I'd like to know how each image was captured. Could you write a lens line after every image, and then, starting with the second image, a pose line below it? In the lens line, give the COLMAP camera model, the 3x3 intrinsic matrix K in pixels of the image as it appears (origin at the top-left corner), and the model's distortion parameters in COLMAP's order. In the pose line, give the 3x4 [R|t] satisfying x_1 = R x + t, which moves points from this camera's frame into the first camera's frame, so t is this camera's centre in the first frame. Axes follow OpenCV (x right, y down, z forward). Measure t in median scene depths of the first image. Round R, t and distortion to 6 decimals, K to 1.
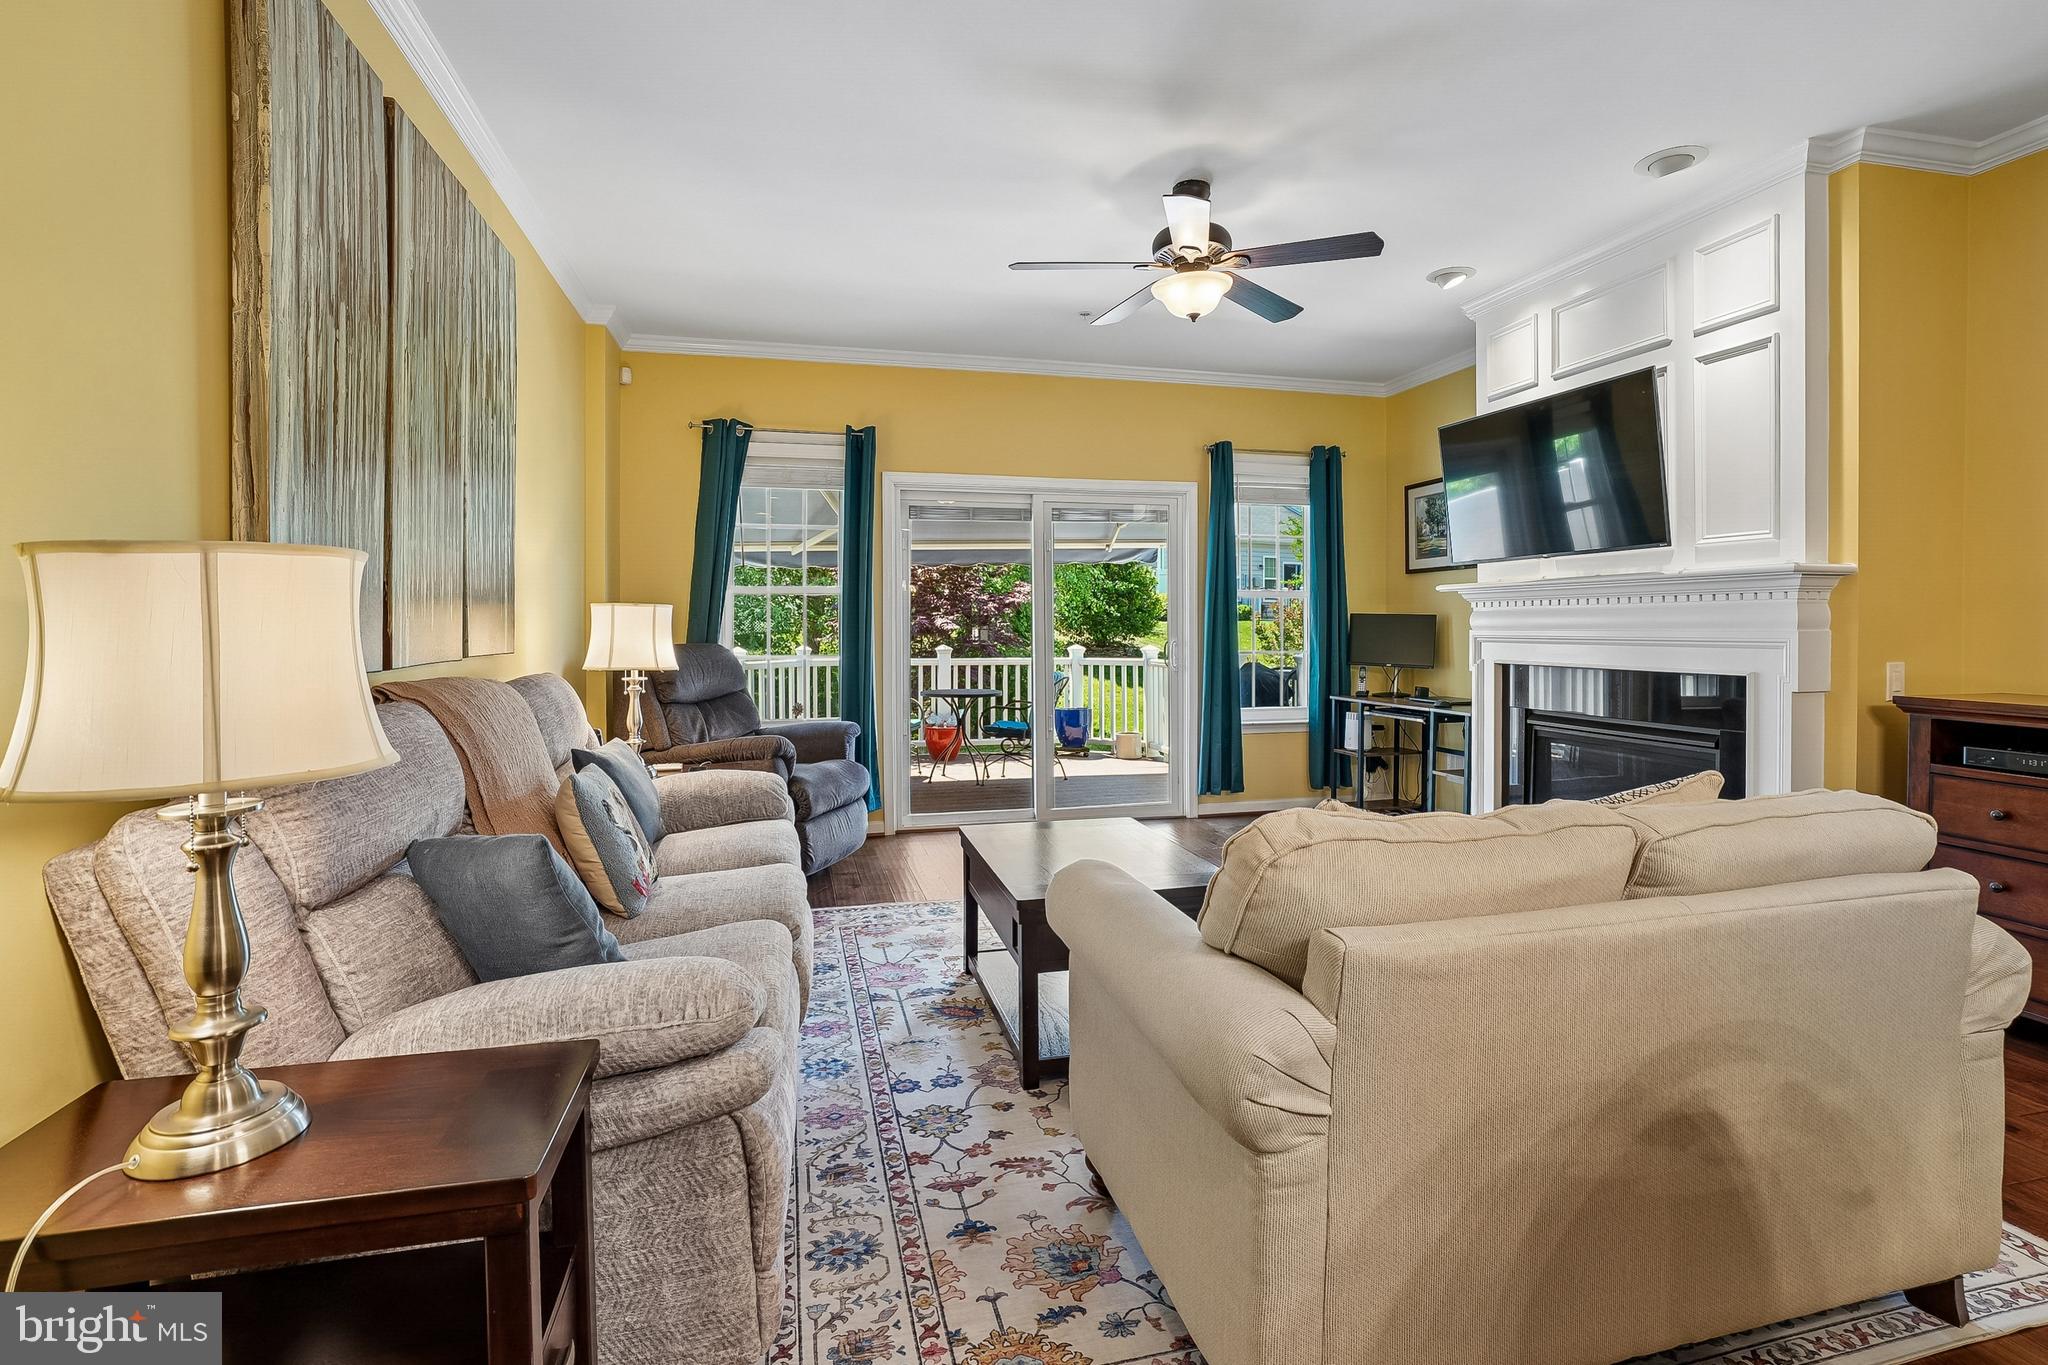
lens RADIAL K [[950.7, 0, 1031.9], [0, 950.7, 639.5], [0, 0, 1]] dist [-0.042425, 0.017374]
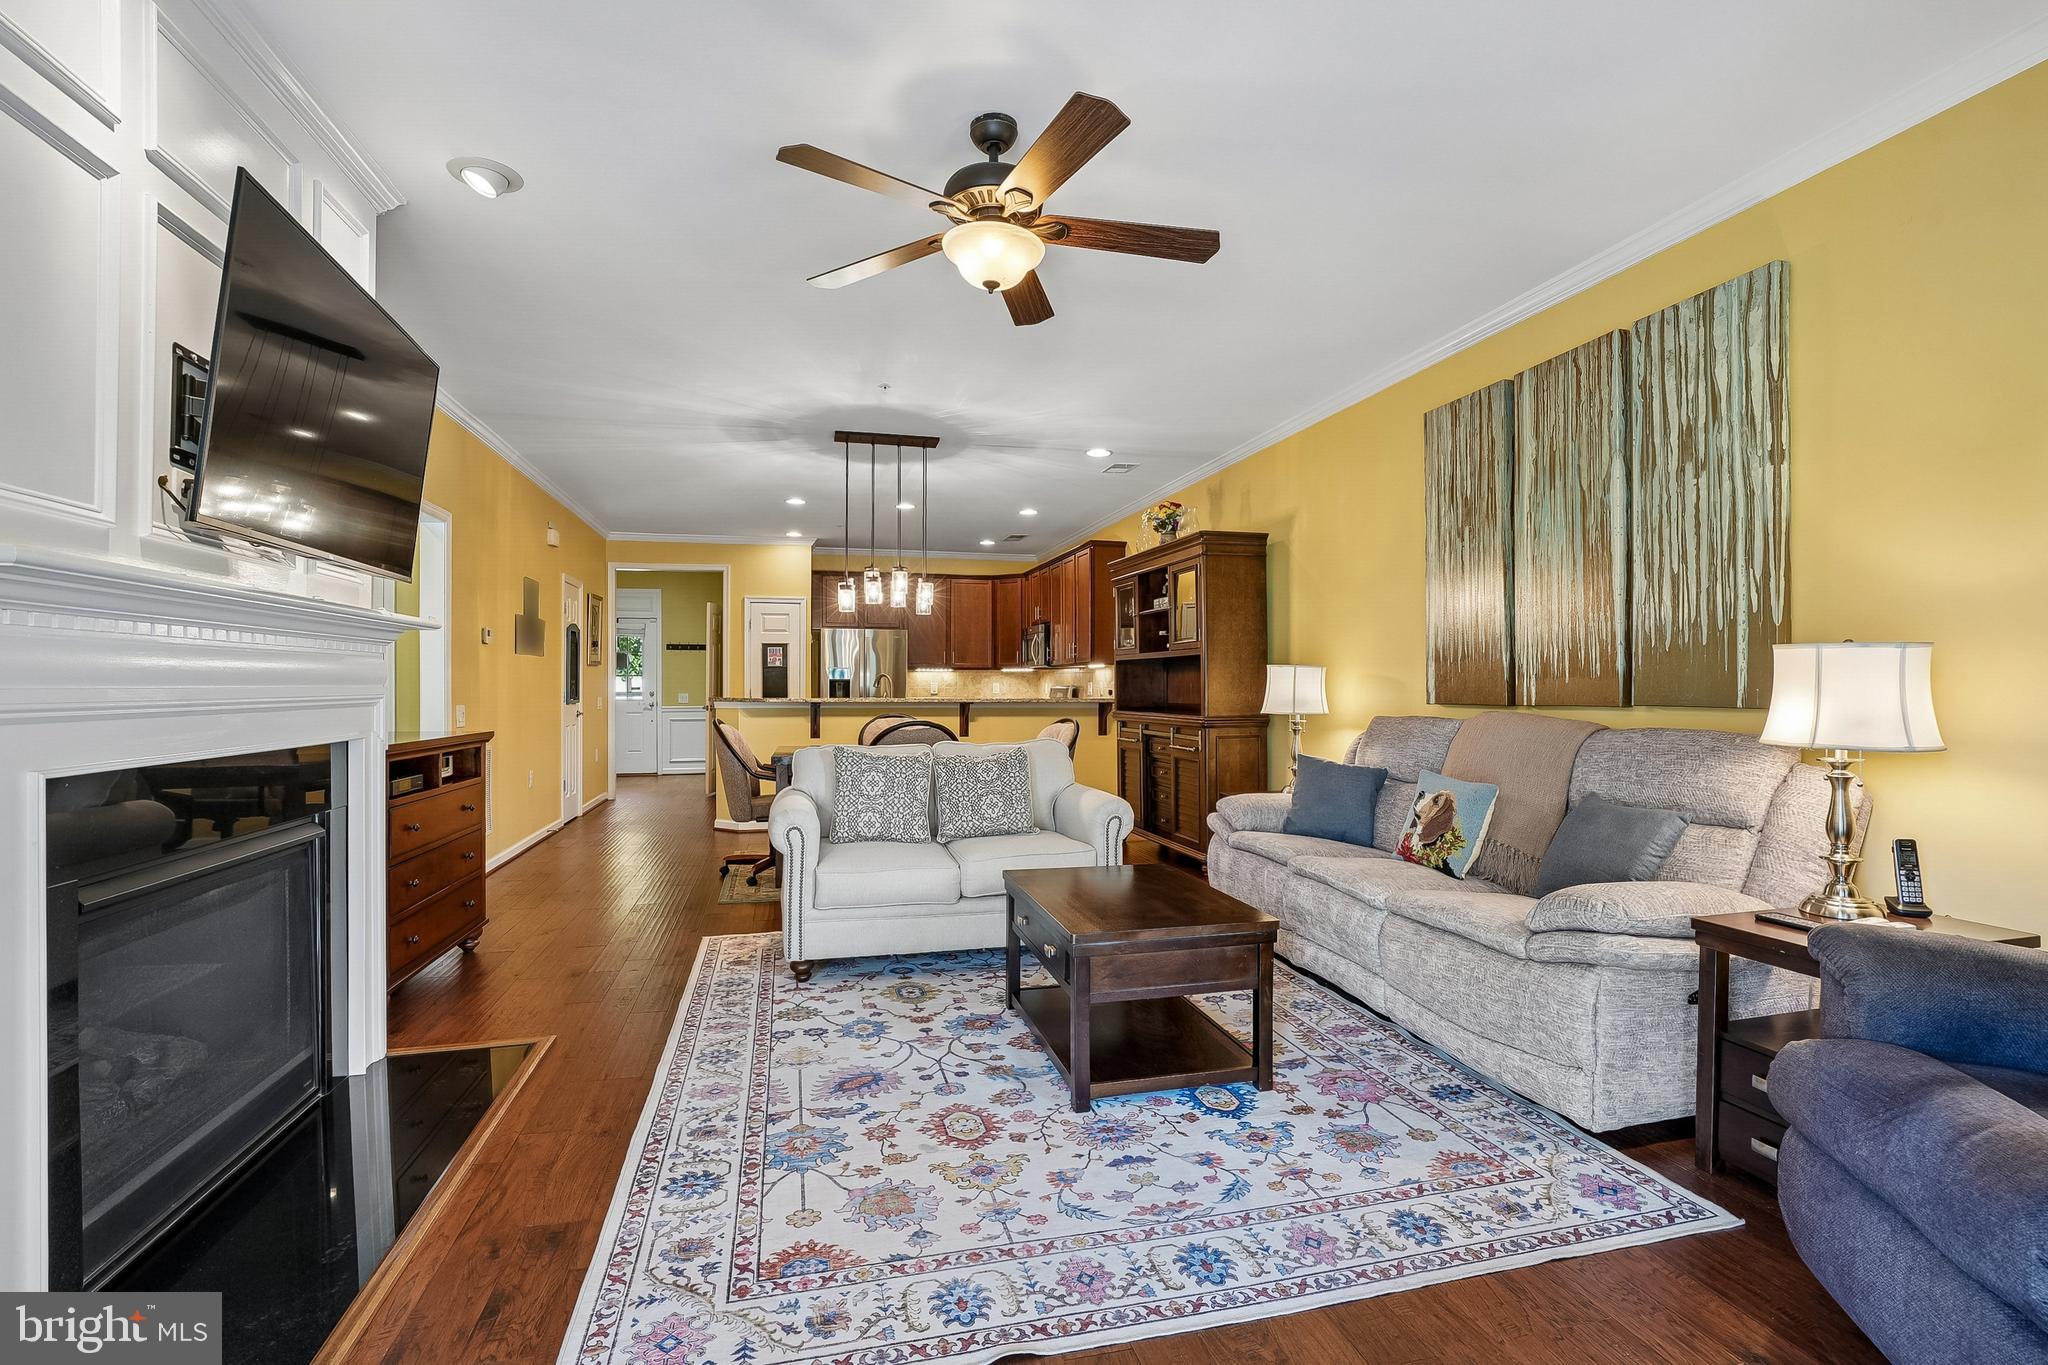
lens RADIAL K [[950.7, 0, 1037.9], [0, 950.7, 691.0], [0, 0, 1]] dist [-0.042425, 0.017374]
pose [[-0.999996, 0.002023, -0.002099, 0.090872], [0.001979, 0.999789, 0.020458, -0.014040], [0.002140, 0.020454, -0.999789, 1.220577]]
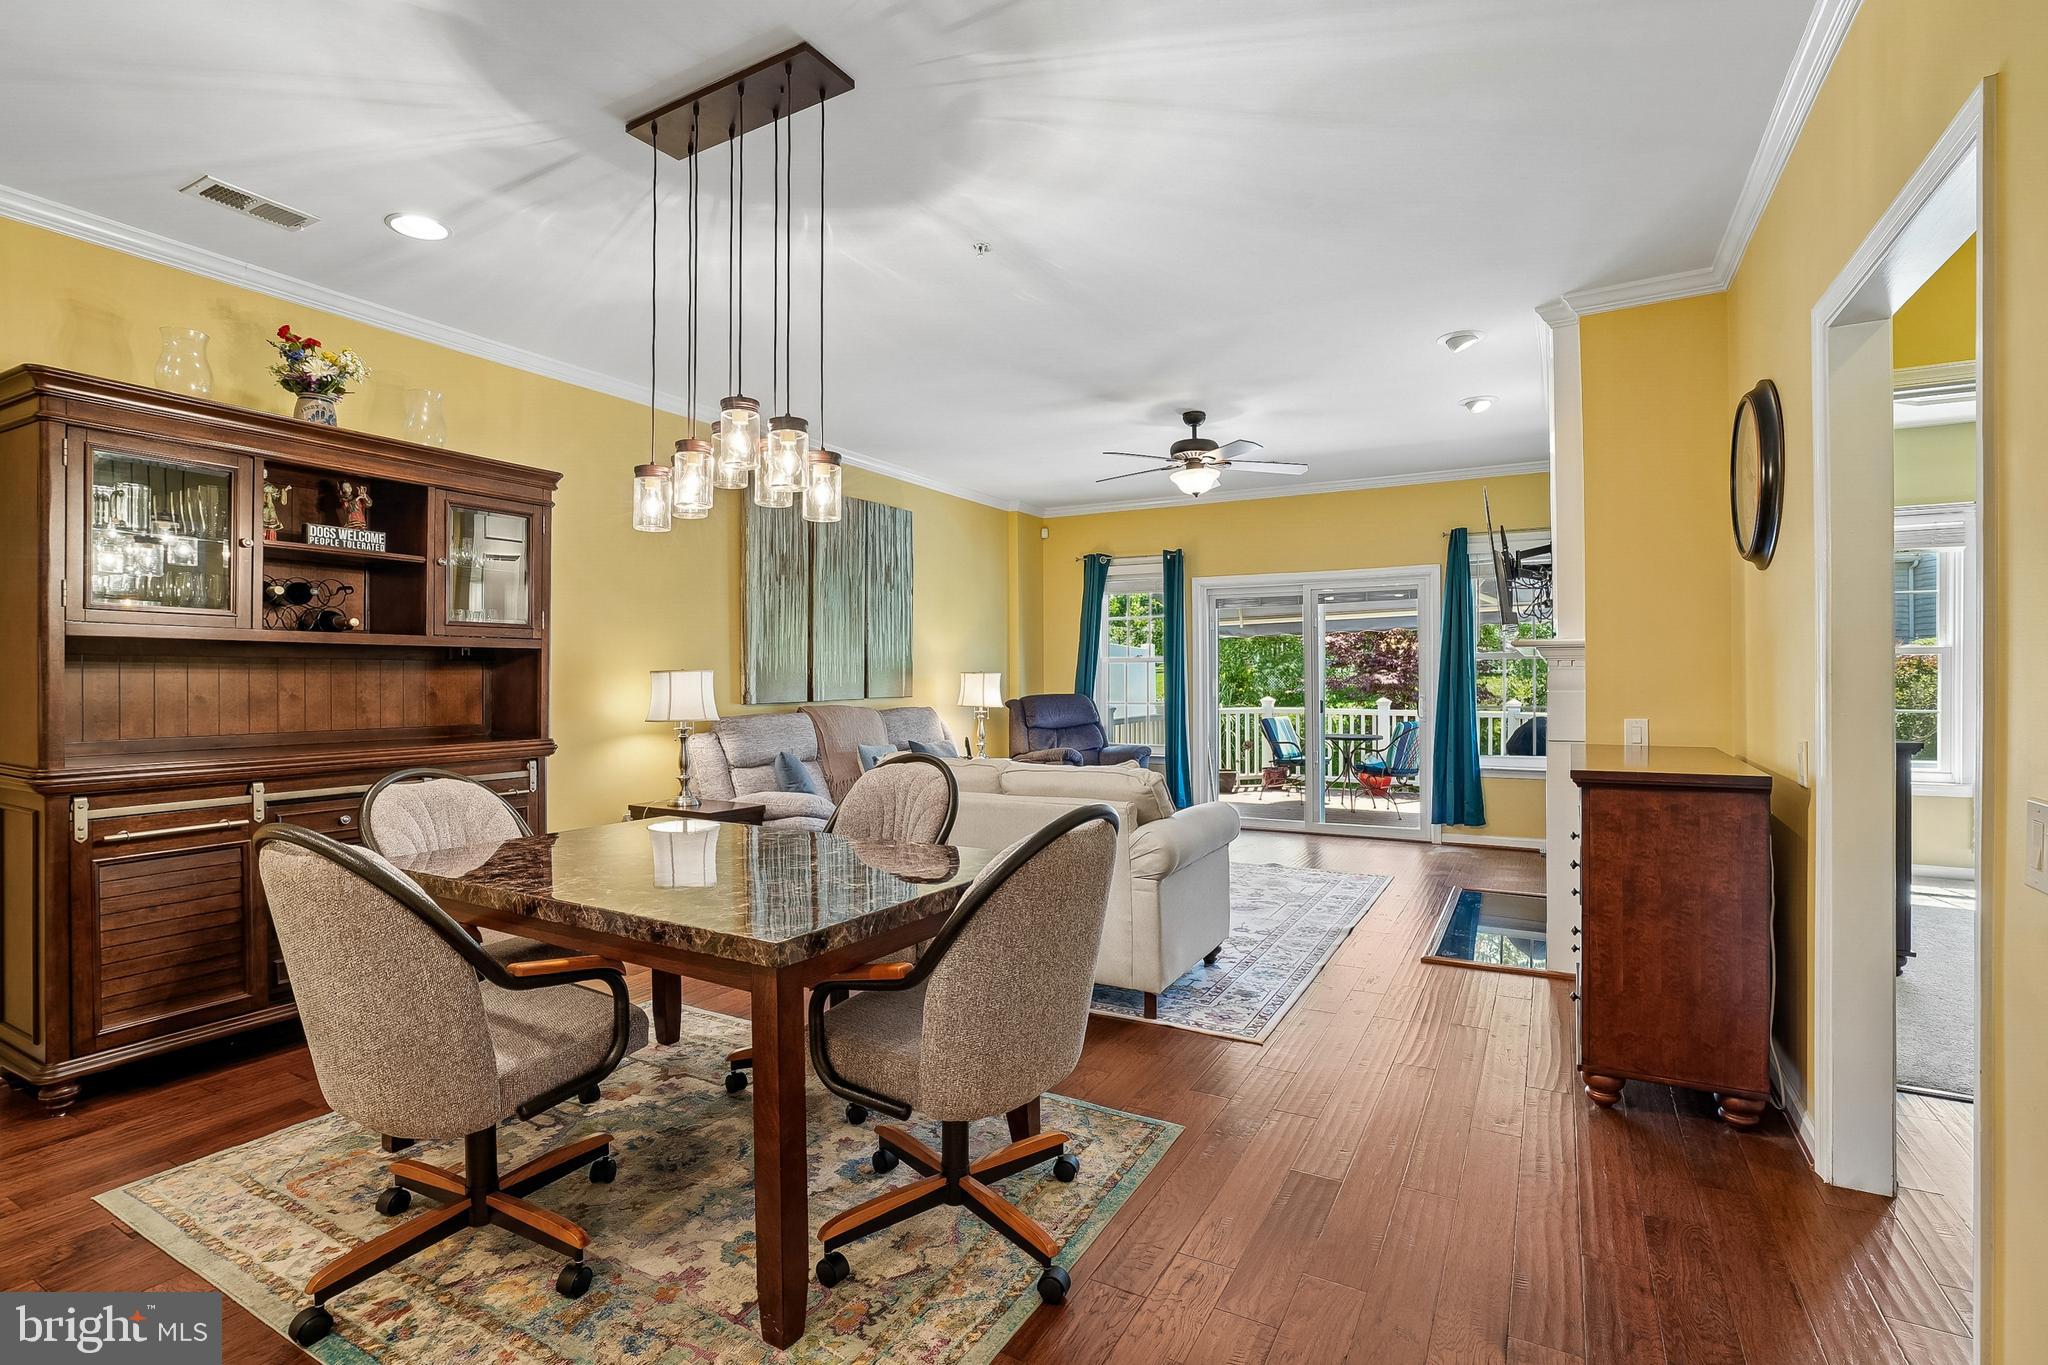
lens RADIAL K [[950.7, 0, 1029.6], [0, 950.7, 675.8], [0, 0, 1]] dist [-0.042425, 0.017374]
pose [[0.724589, -0.002914, -0.689176, 0.737088], [-0.008187, 0.999884, -0.012835, -0.005193], [0.689133, 0.014943, 0.724481, -0.249465]]
